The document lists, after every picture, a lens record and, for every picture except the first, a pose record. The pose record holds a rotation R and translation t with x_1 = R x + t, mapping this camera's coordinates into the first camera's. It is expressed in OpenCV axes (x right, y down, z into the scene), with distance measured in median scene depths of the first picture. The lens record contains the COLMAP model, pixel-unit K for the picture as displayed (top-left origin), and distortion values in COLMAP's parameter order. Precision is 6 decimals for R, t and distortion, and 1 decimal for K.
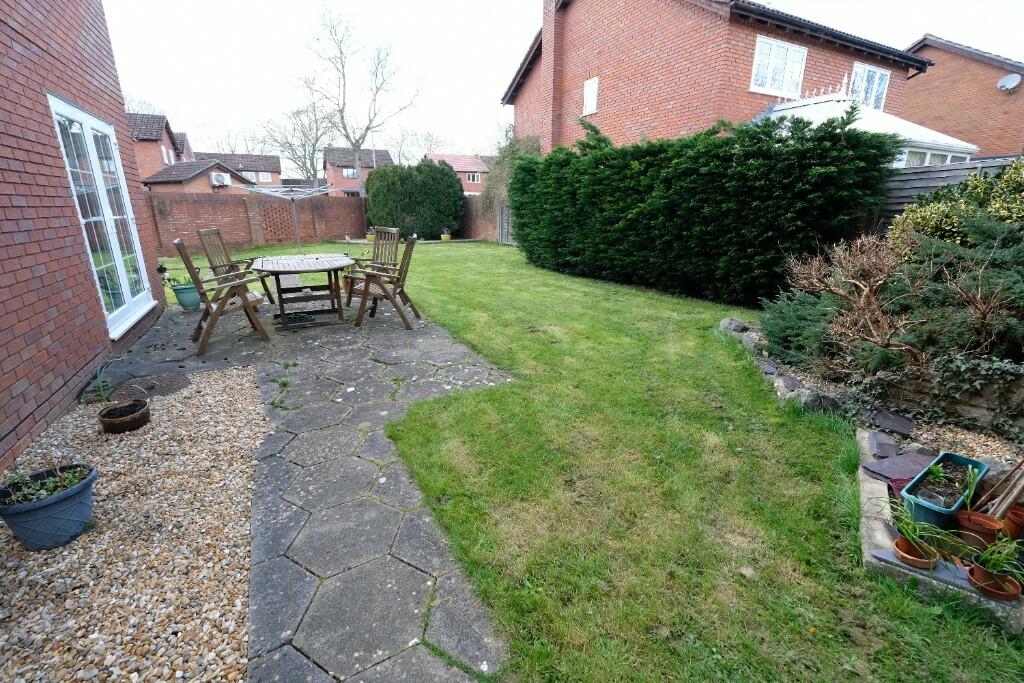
lens RADIAL K [[445.4, 0, 509.0], [0, 445.4, 335.0], [0, 0, 1]] dist [-0.000413, -0.000219]
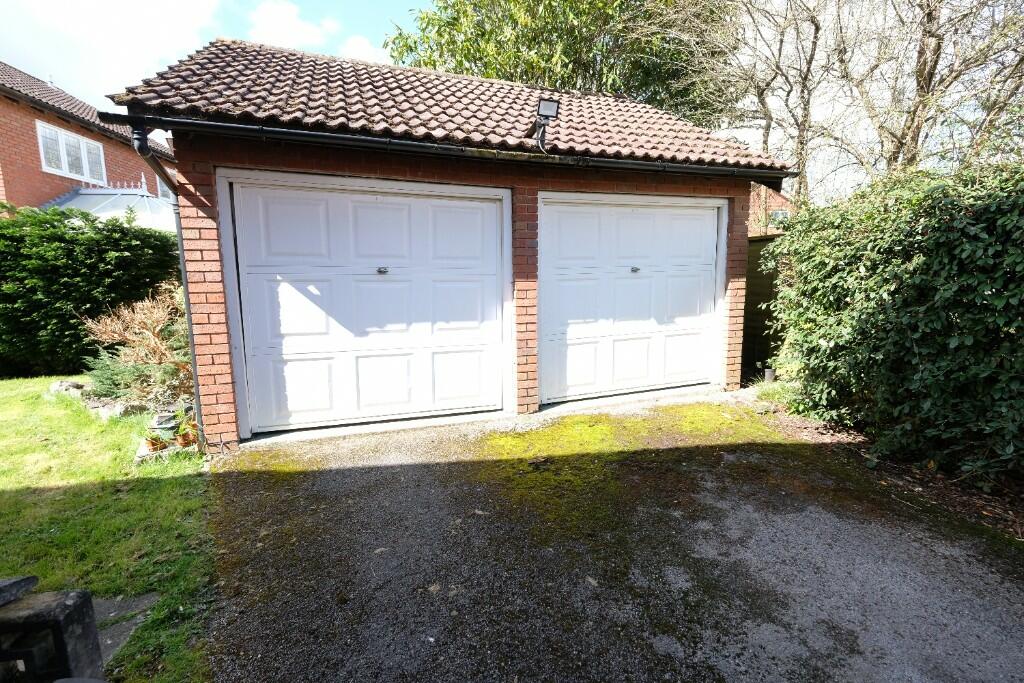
lens RADIAL K [[445.4, 0, 509.0], [0, 445.4, 335.0], [0, 0, 1]] dist [-0.000413, -0.000219]
pose [[0.356944, -0.126305, 0.925547, -0.097214], [0.269163, 0.962700, 0.027571, 0.104711], [-0.894507, 0.239281, 0.377627, -0.378598]]
